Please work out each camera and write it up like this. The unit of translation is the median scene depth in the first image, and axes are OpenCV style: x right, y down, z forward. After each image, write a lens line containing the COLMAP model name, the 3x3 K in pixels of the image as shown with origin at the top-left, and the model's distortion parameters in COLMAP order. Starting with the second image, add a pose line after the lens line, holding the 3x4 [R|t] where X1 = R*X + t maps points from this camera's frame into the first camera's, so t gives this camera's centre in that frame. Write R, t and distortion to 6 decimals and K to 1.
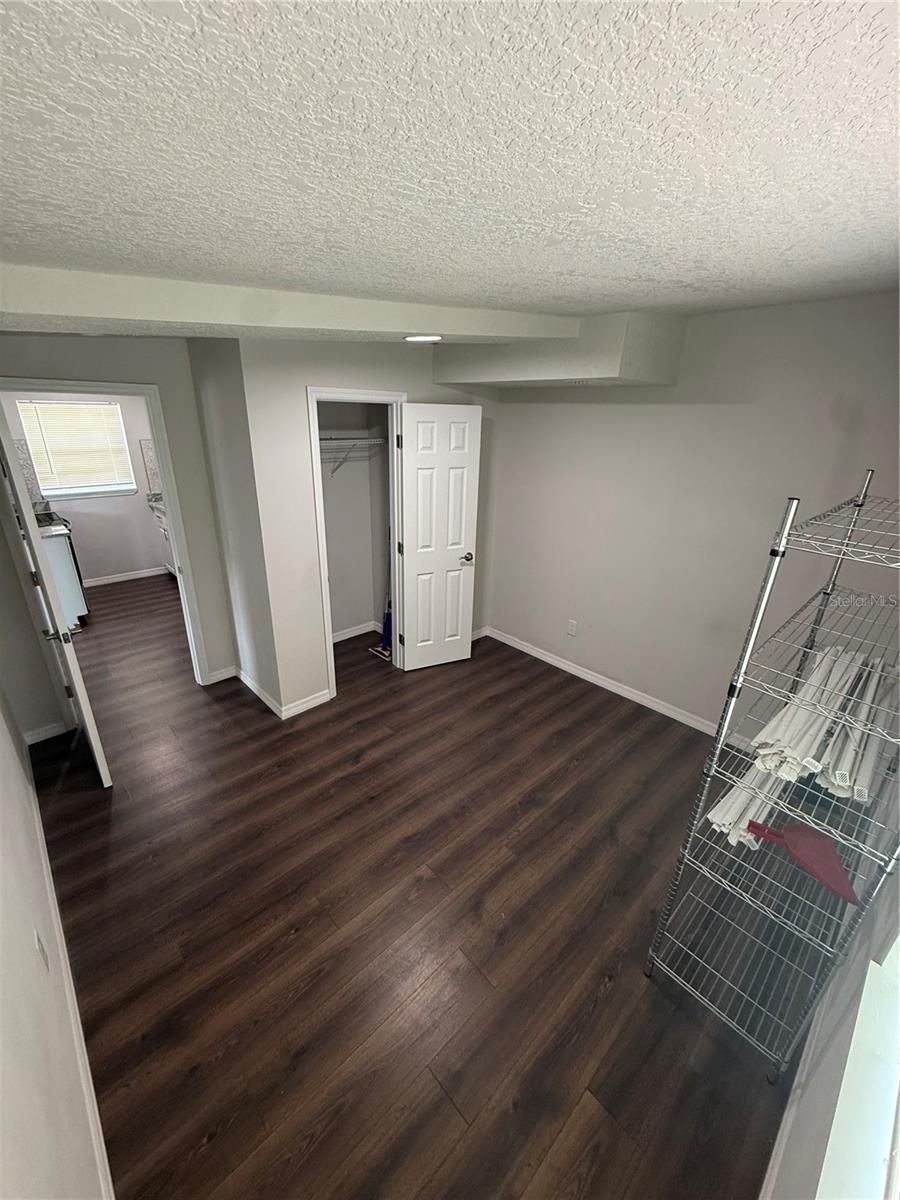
lens RADIAL K [[478.4, 0, 449.2], [0, 478.4, 601.4], [0, 0, 1]] dist [-0.001917, 0.000772]
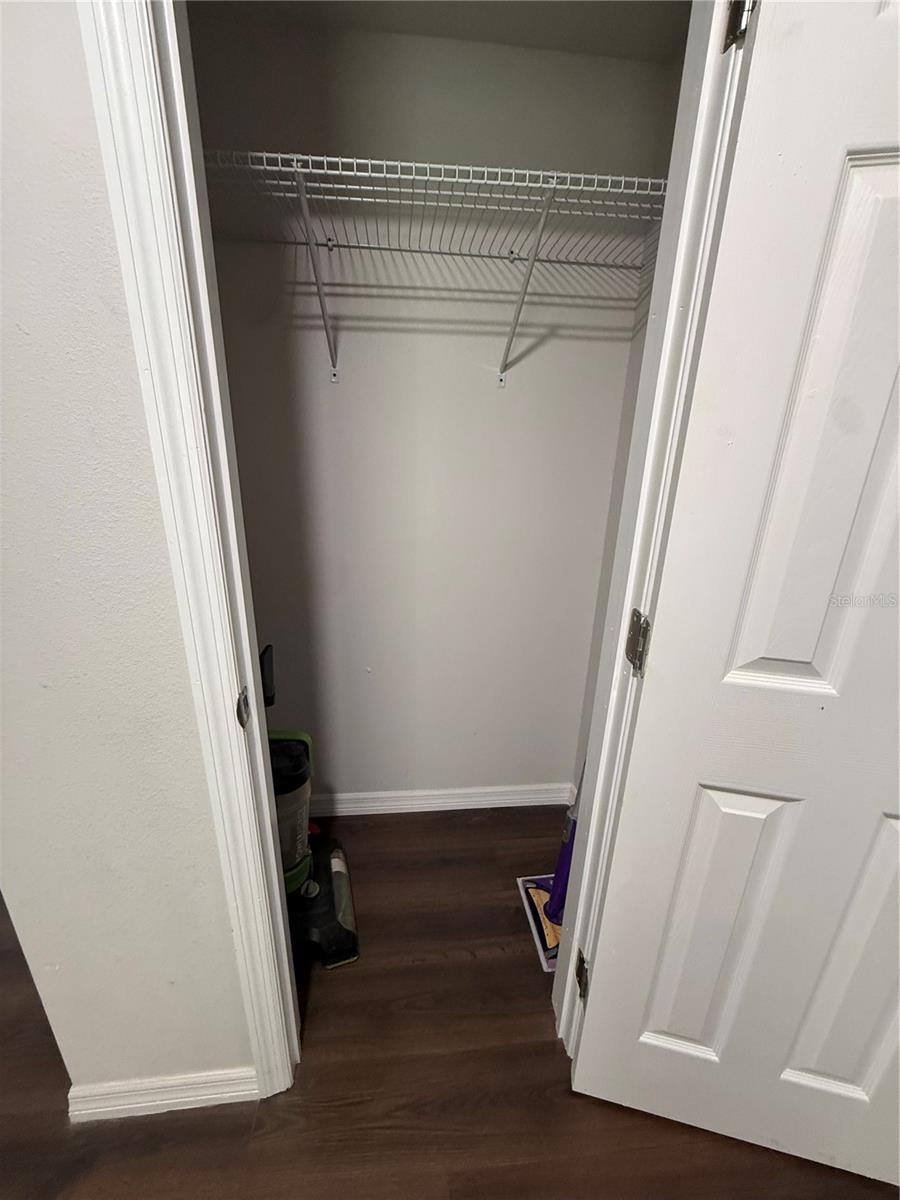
lens RADIAL K [[478.4, 0, 450.7], [0, 478.4, 601.3], [0, 0, 1]] dist [-0.001917, 0.000772]
pose [[0.785742, 0.193240, -0.587595, -0.049237], [-0.231260, 0.972833, 0.010687, -0.117710], [0.573697, 0.127490, 0.809085, 0.828975]]
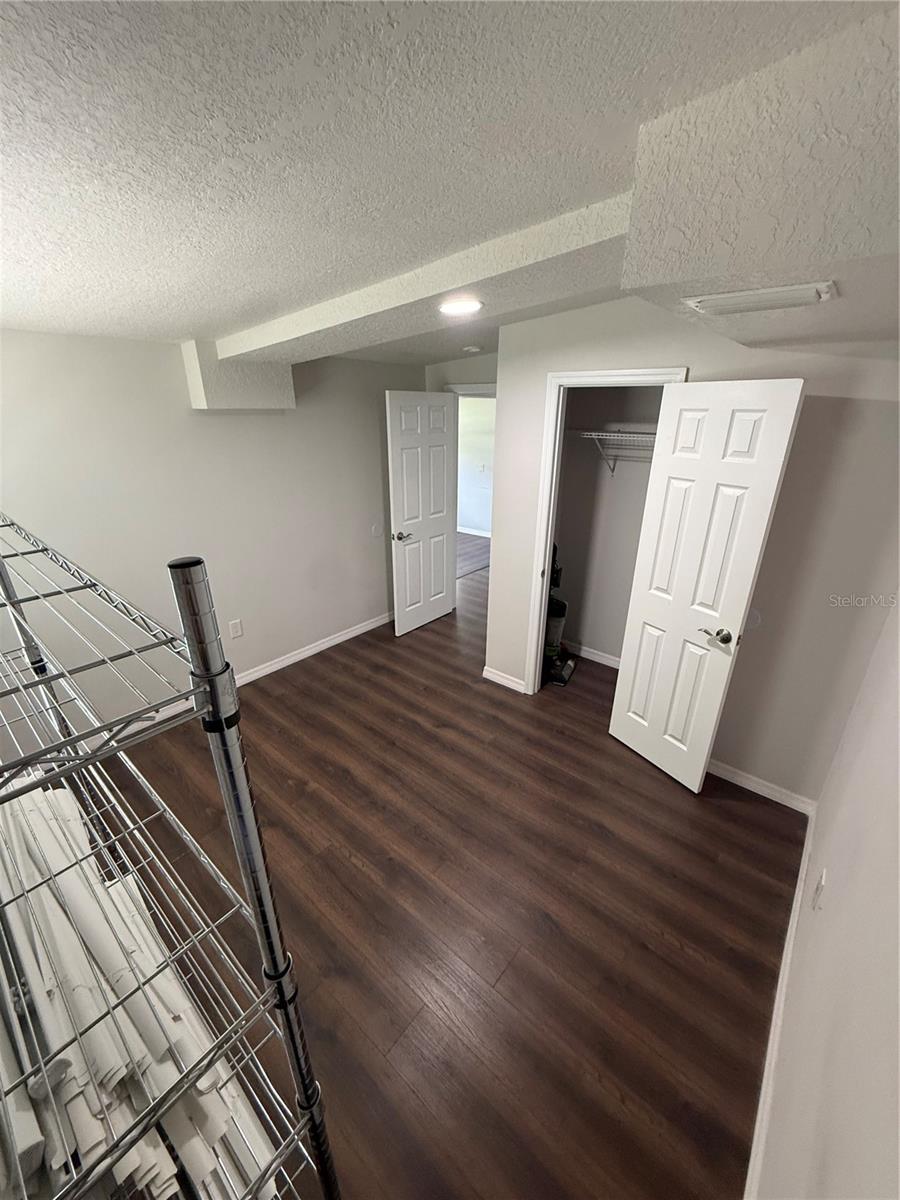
lens RADIAL K [[478.4, 0, 450.0], [0, 478.4, 599.7], [0, 0, 1]] dist [-0.001917, 0.000772]
pose [[0.113198, 0.349735, -0.929985, 0.607447], [-0.371004, 0.883177, 0.286973, -0.199513], [0.921706, 0.312543, 0.229727, 0.595469]]
